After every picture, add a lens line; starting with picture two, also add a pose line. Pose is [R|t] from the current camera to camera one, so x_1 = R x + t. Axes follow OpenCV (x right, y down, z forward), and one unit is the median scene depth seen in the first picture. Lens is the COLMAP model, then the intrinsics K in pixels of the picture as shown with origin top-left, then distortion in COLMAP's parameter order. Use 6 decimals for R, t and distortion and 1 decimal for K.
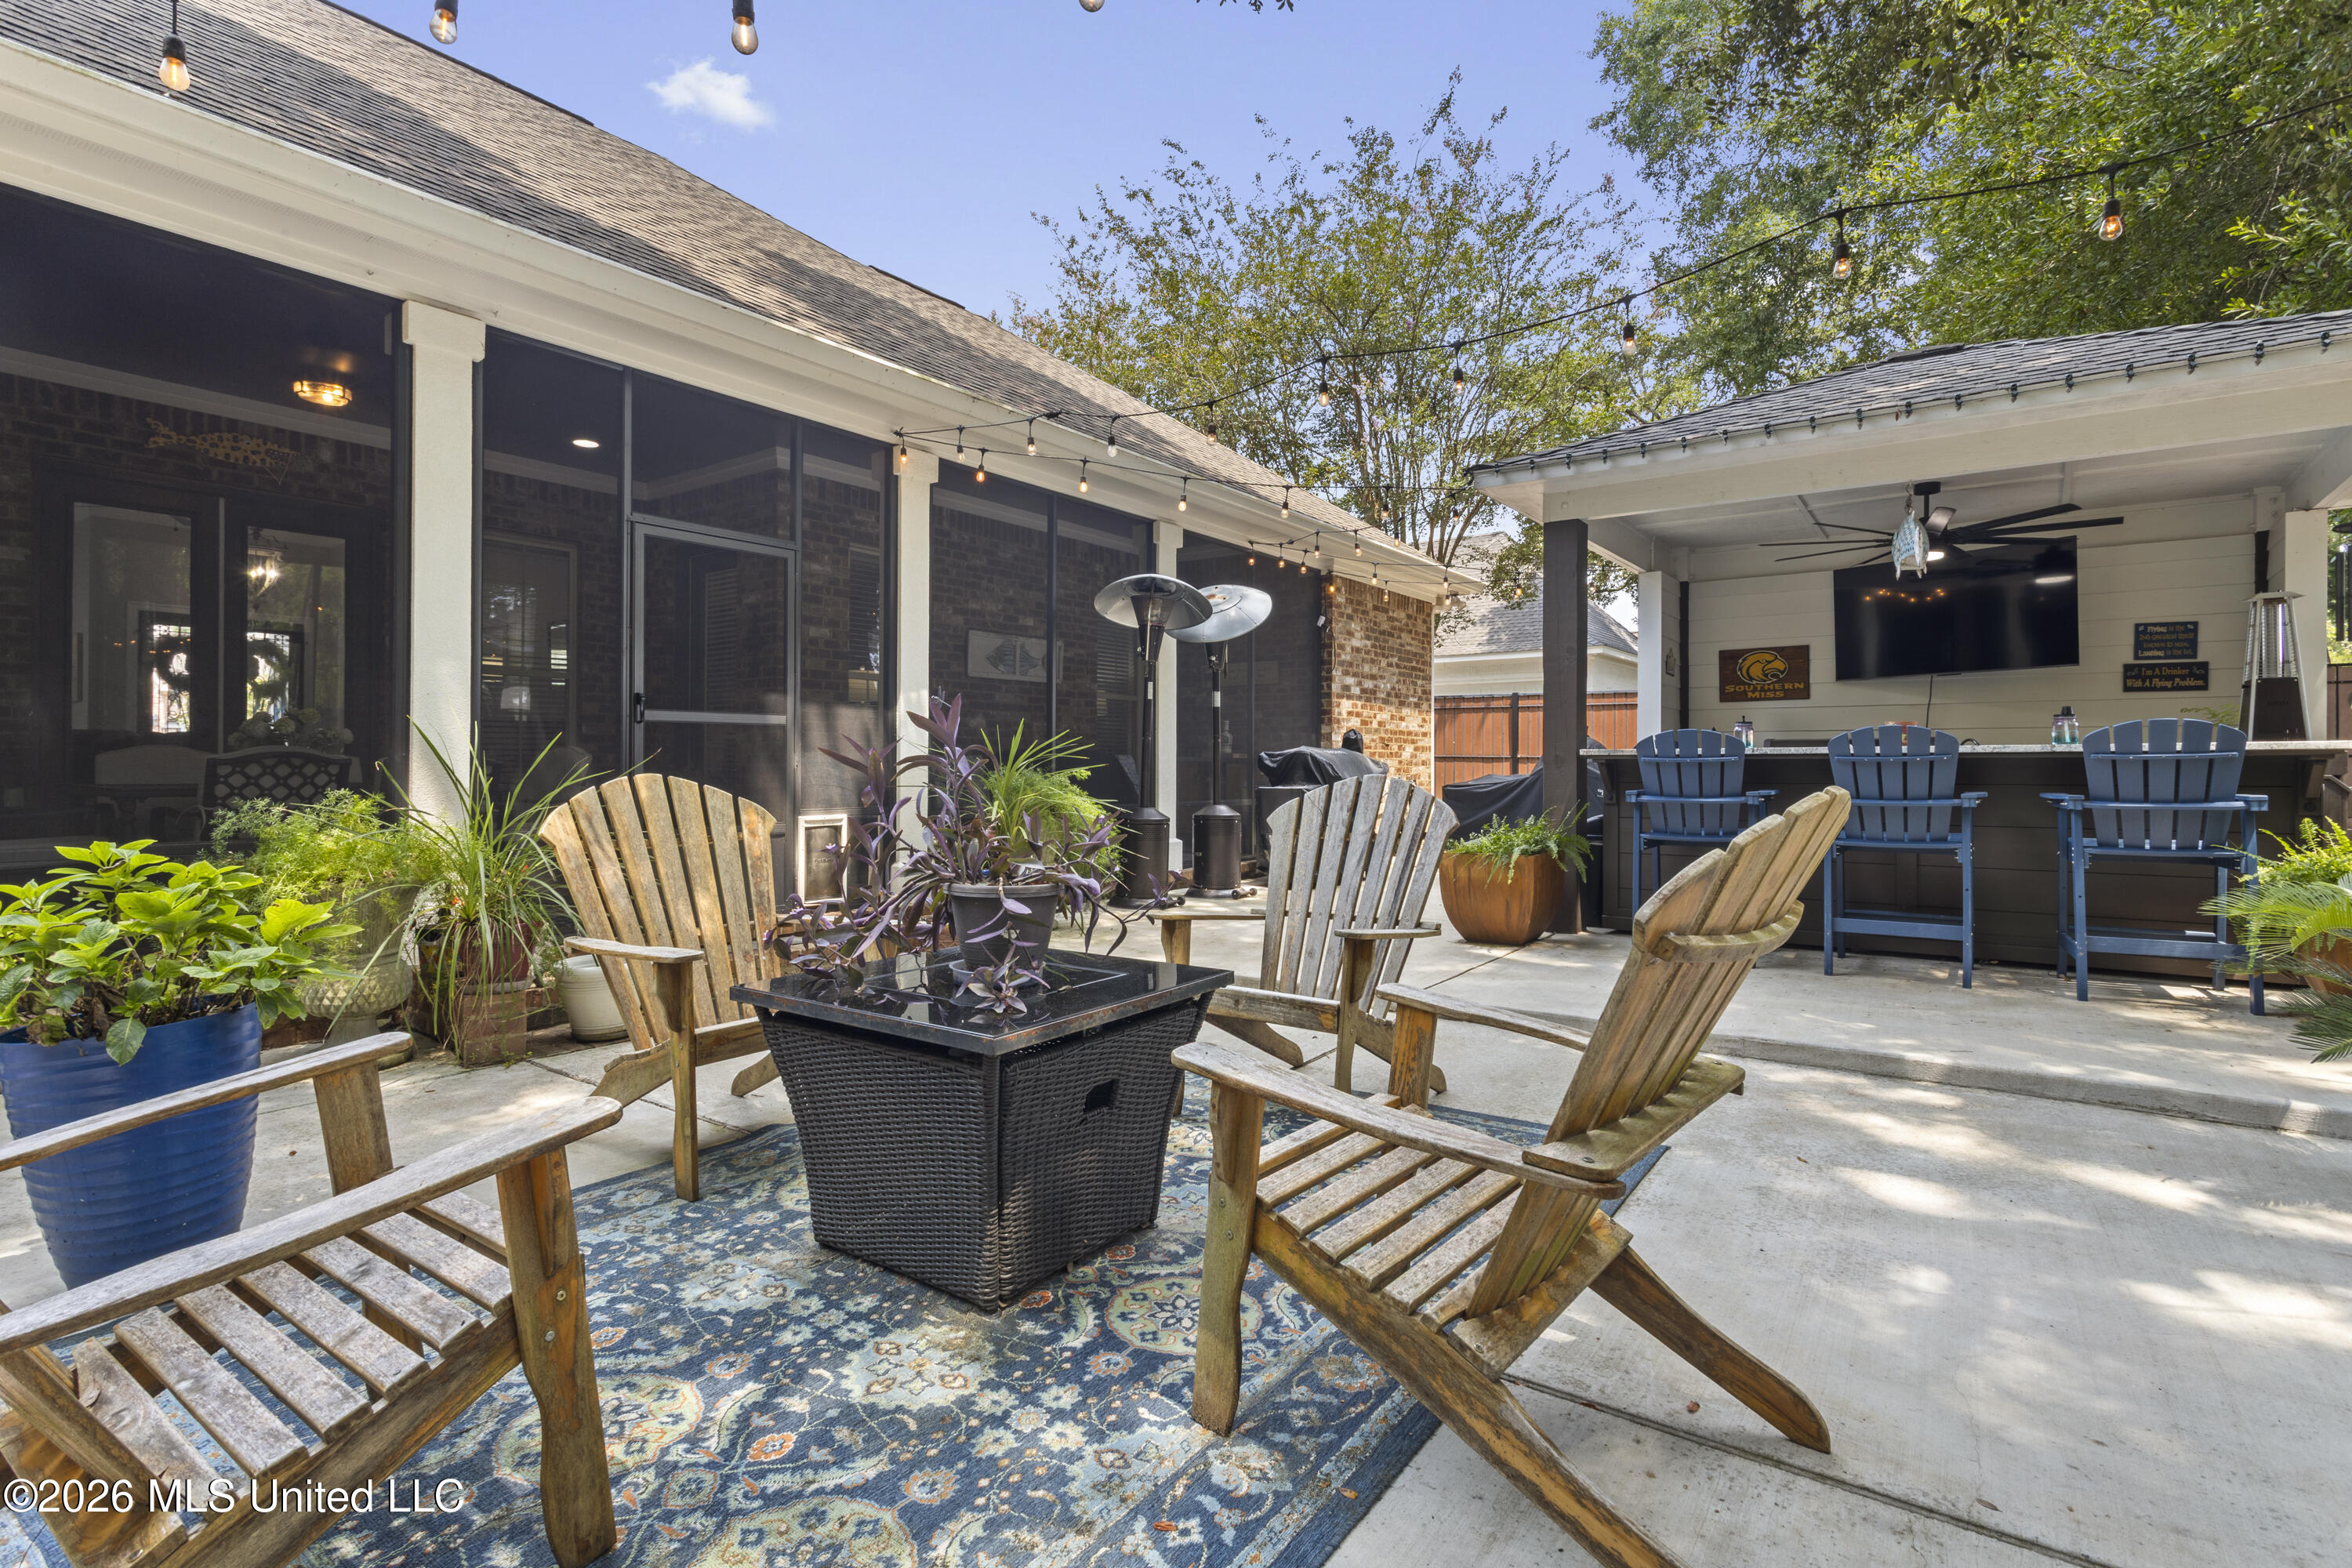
lens RADIAL K [[1106.5, 0, 1173.1], [0, 1106.5, 761.4], [0, 0, 1]] dist [-0.000308, 0.007235]
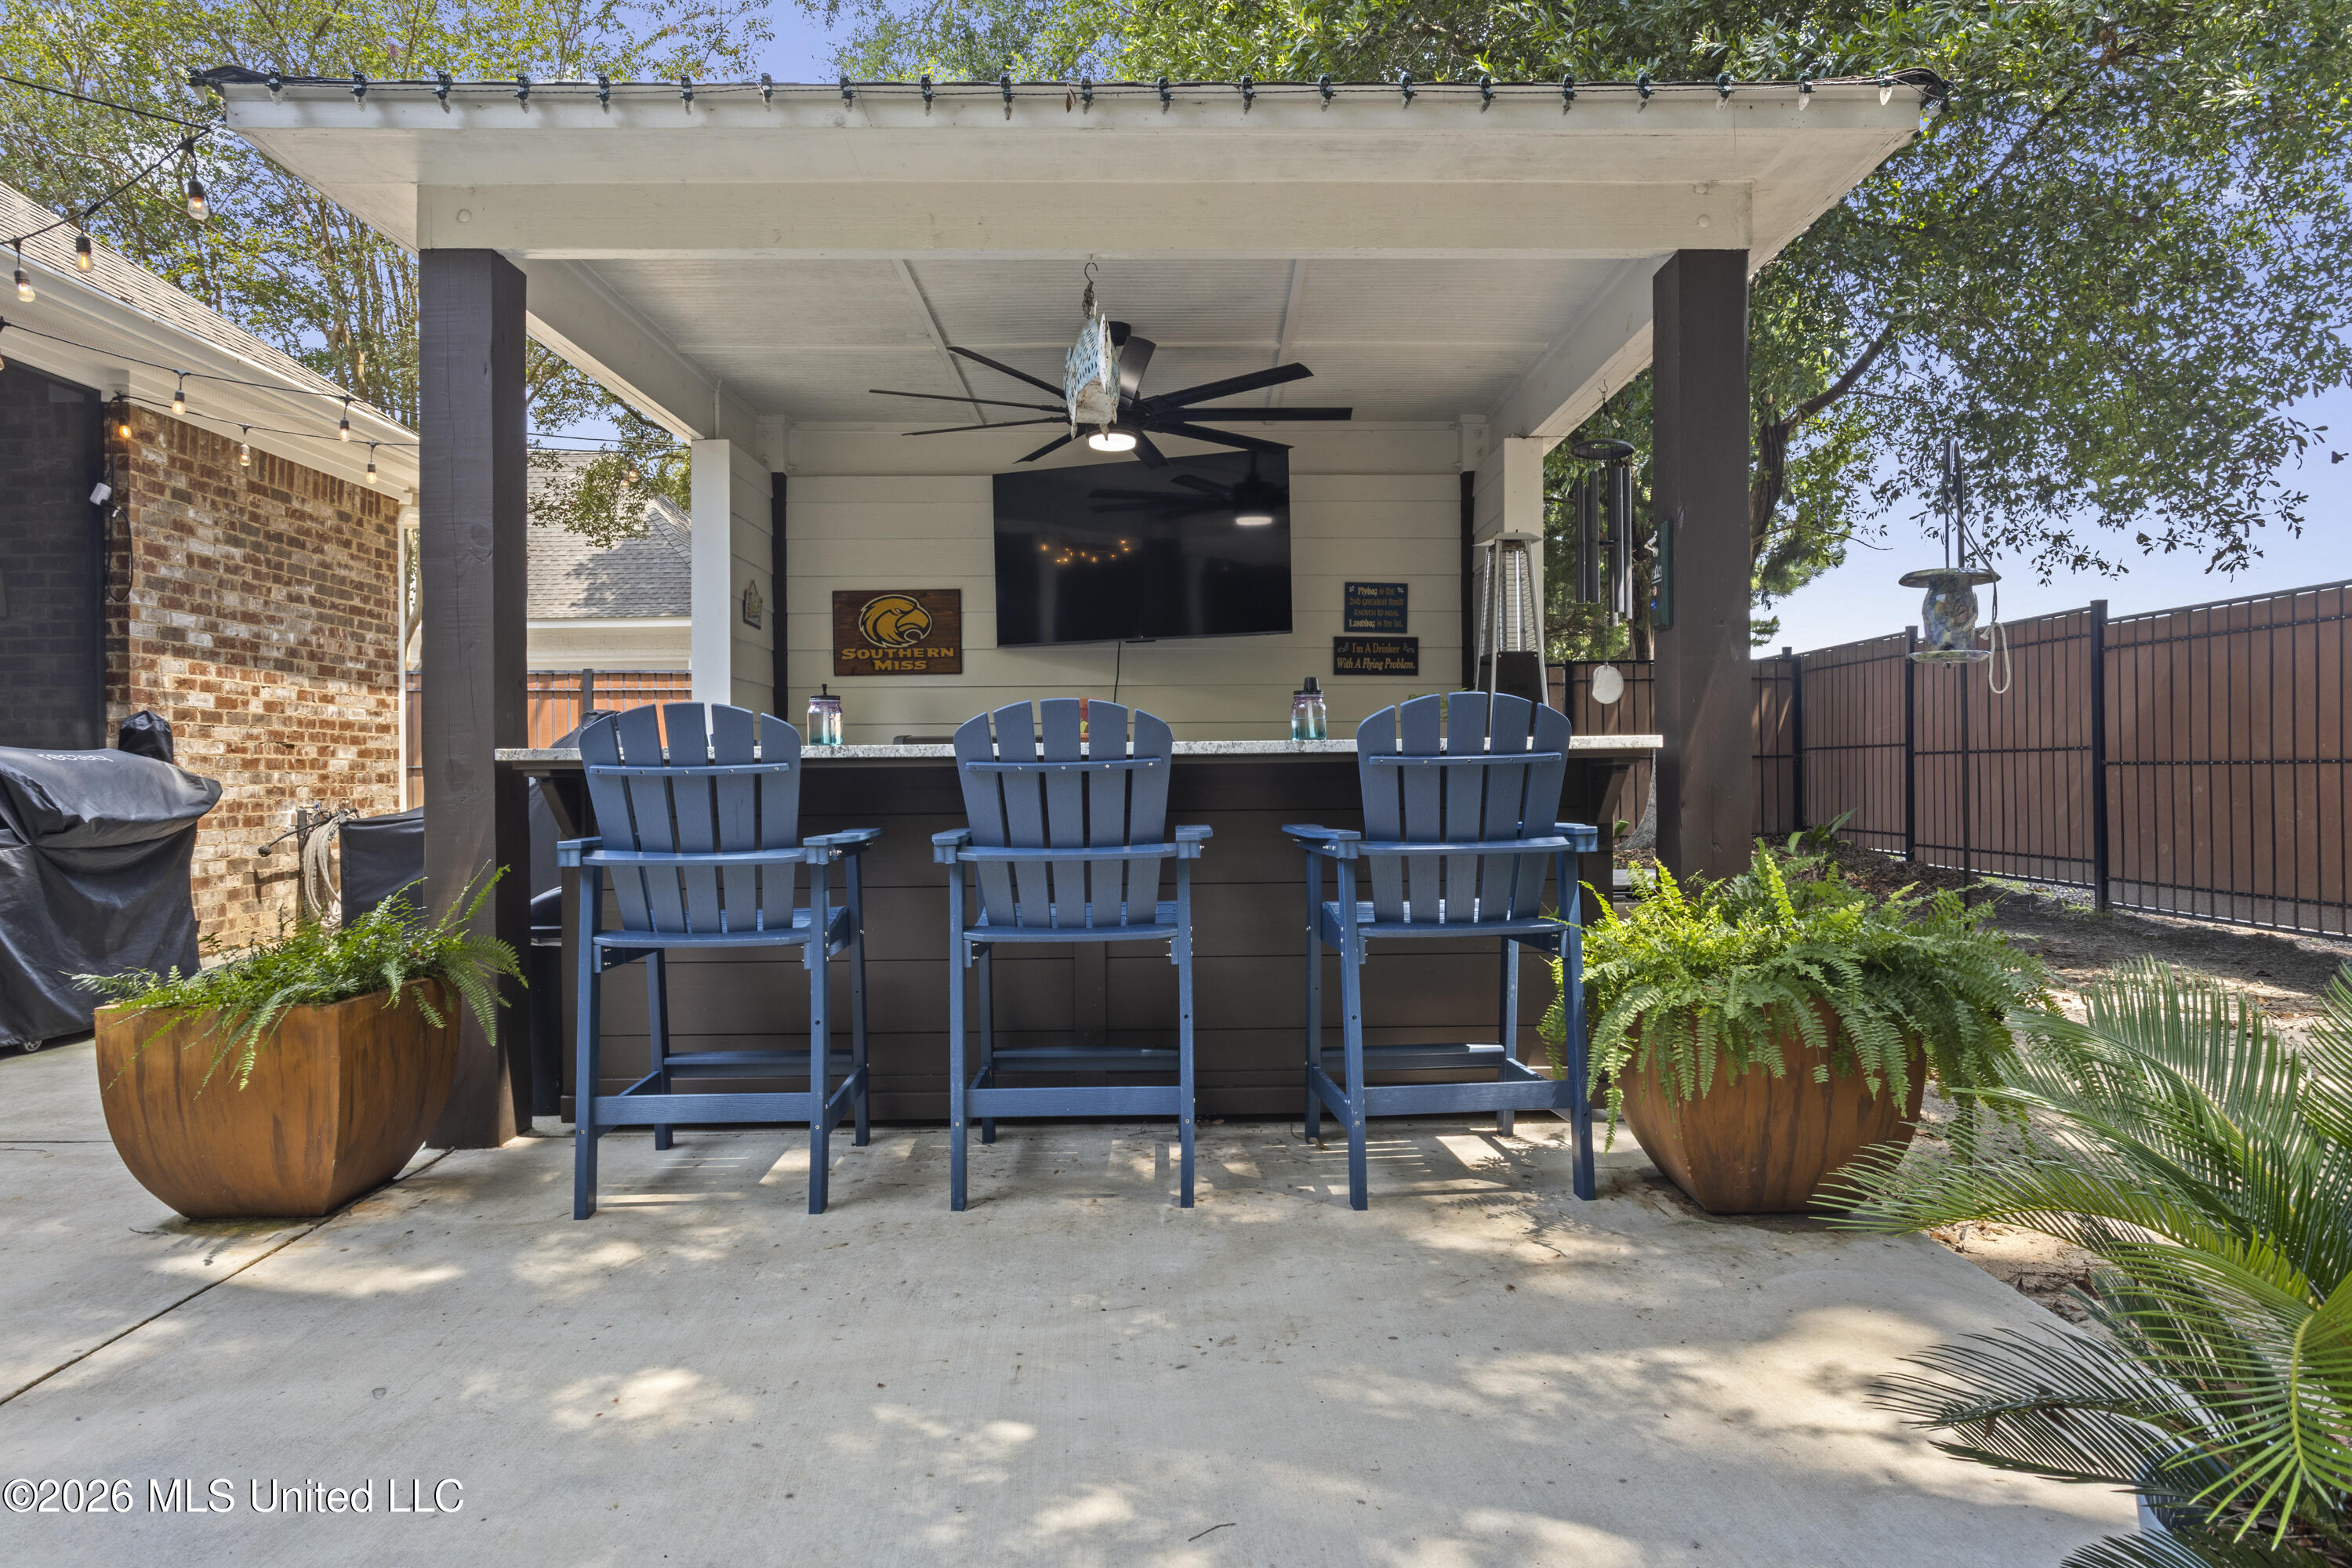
lens RADIAL K [[1361.7, 0, 1176.0], [0, 1361.7, 784.0], [0, 0, 1]] dist [-0.006997, -0.000862]
pose [[0.797950, -0.011149, 0.602621, 0.229159], [0.006681, 0.999931, 0.009654, 0.000167], [-0.602687, -0.003677, 0.797969, 0.344460]]
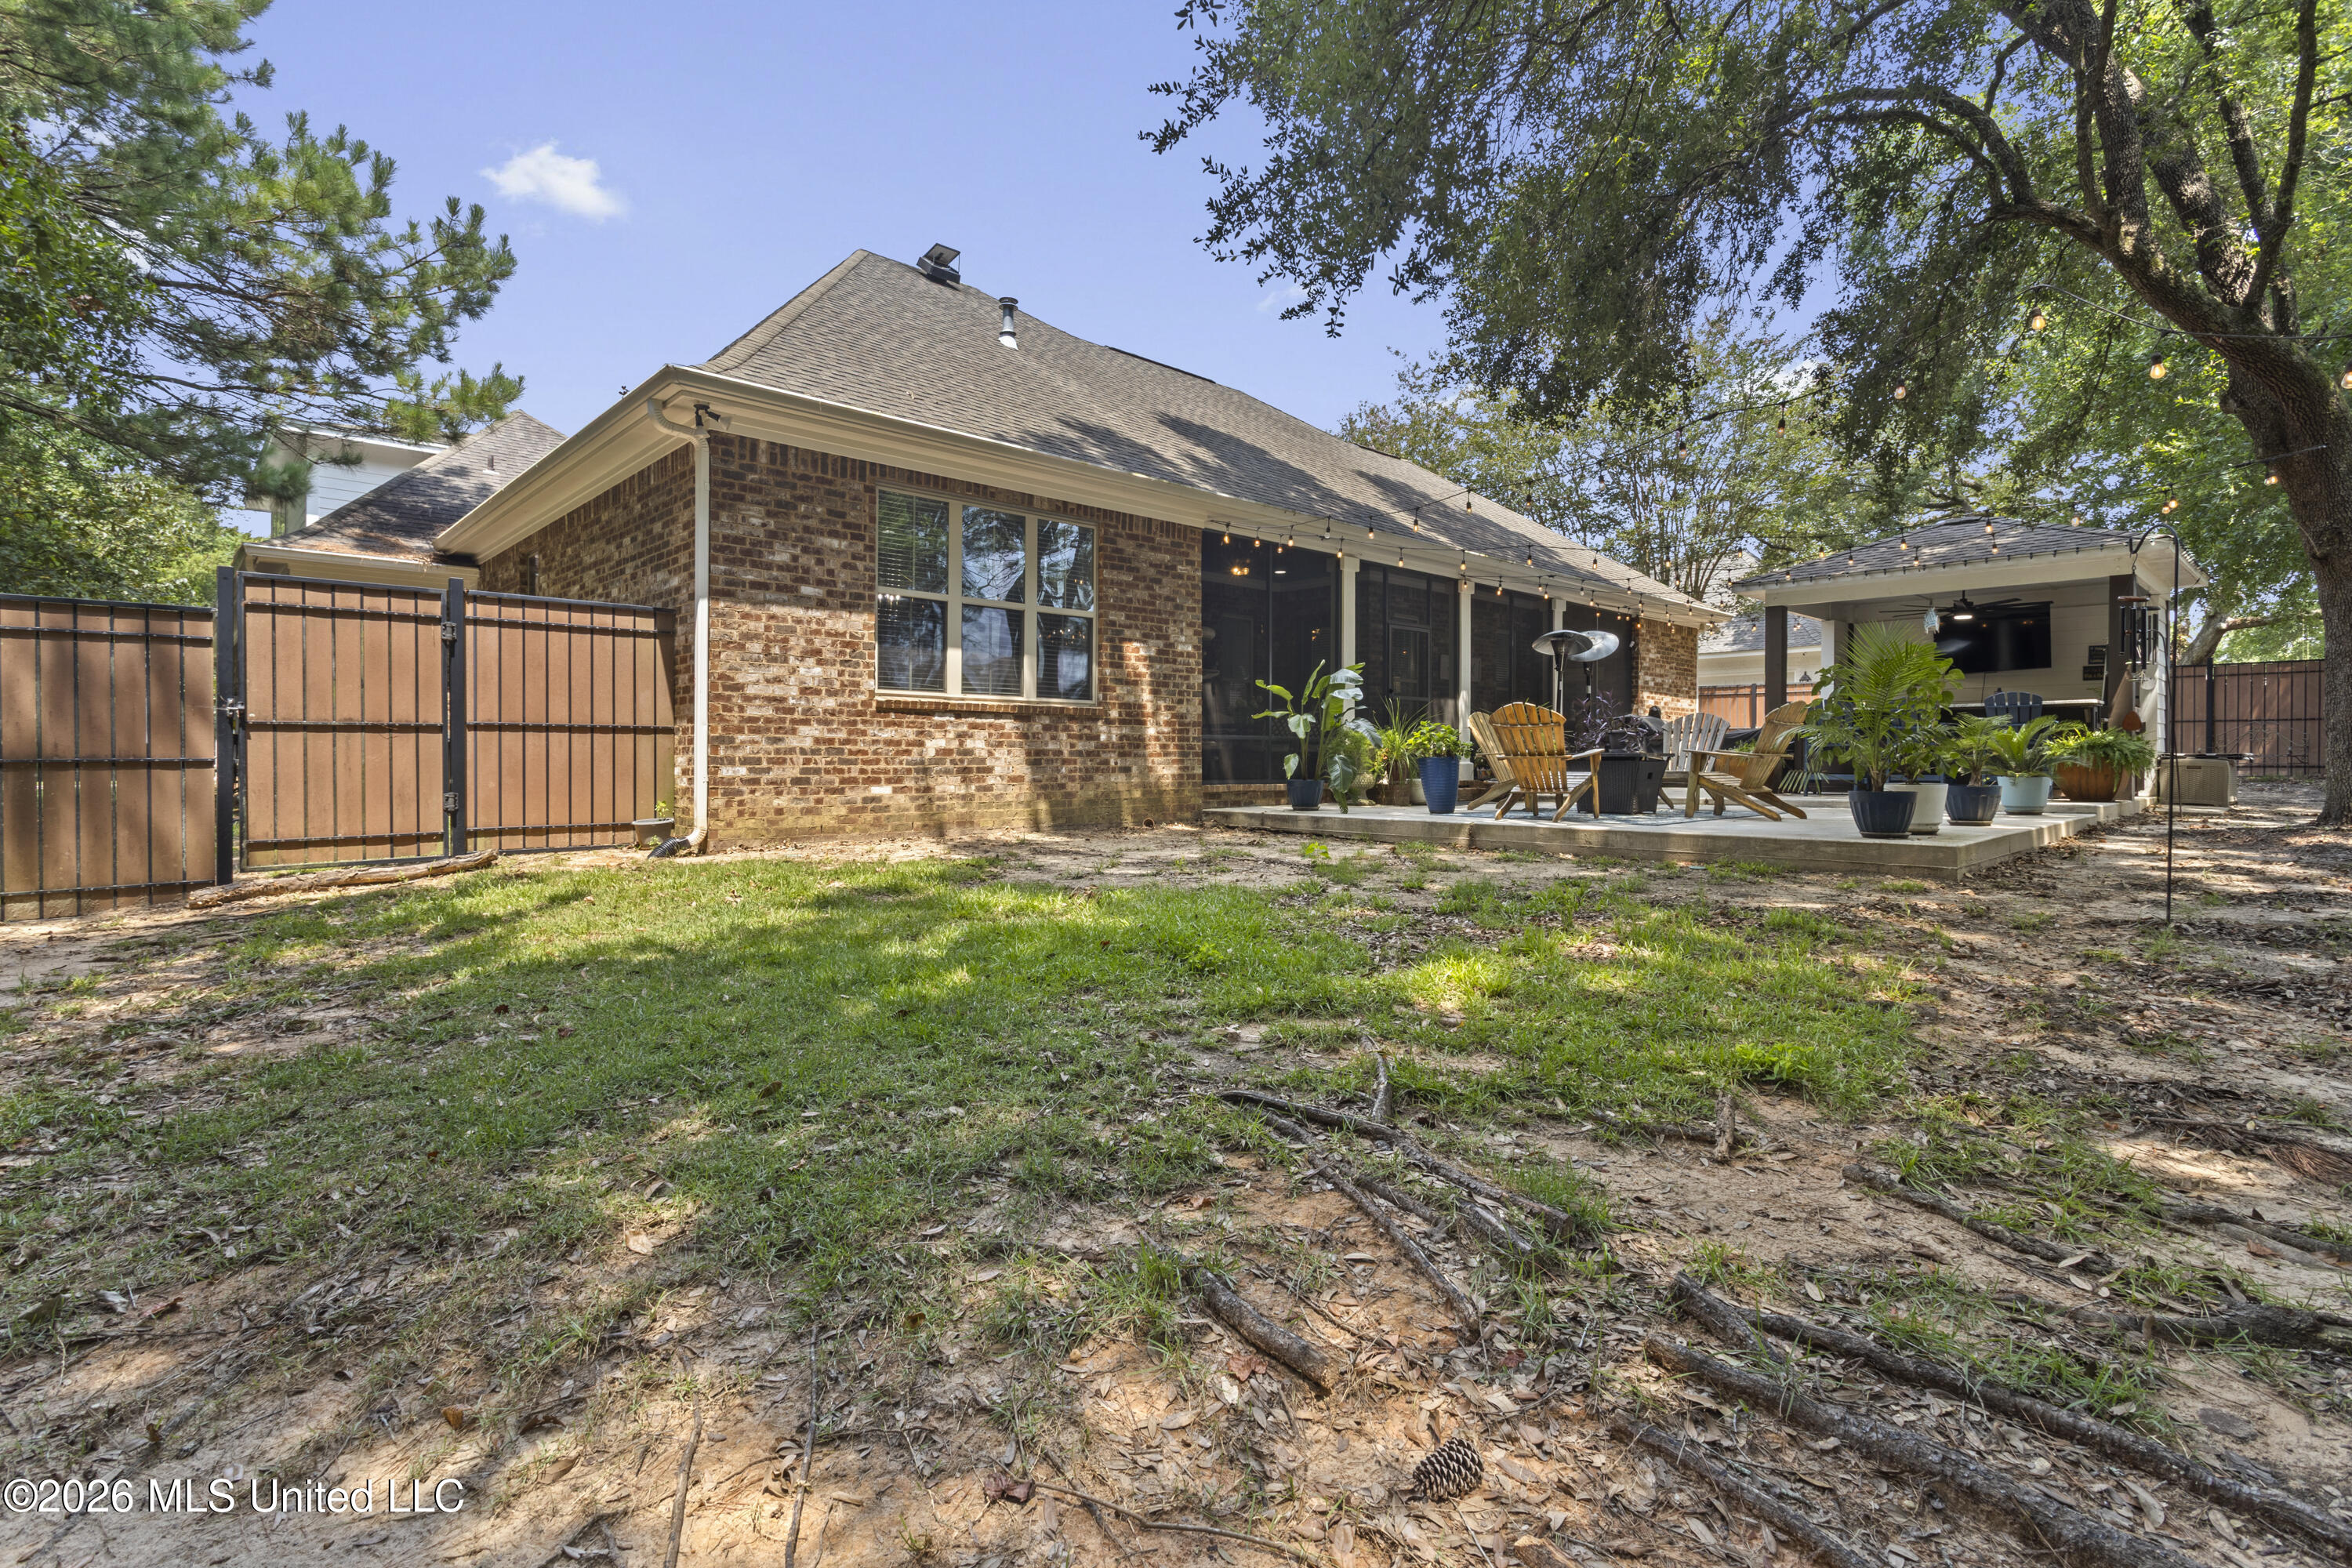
lens RADIAL K [[1106.5, 0, 1173.1], [0, 1106.5, 761.4], [0, 0, 1]] dist [-0.000308, 0.007235]
pose [[0.982178, -0.001438, -0.187950, -0.374728], [0.002519, 0.999982, 0.005511, 0.069504], [0.187939, -0.005887, 0.982163, -1.273878]]
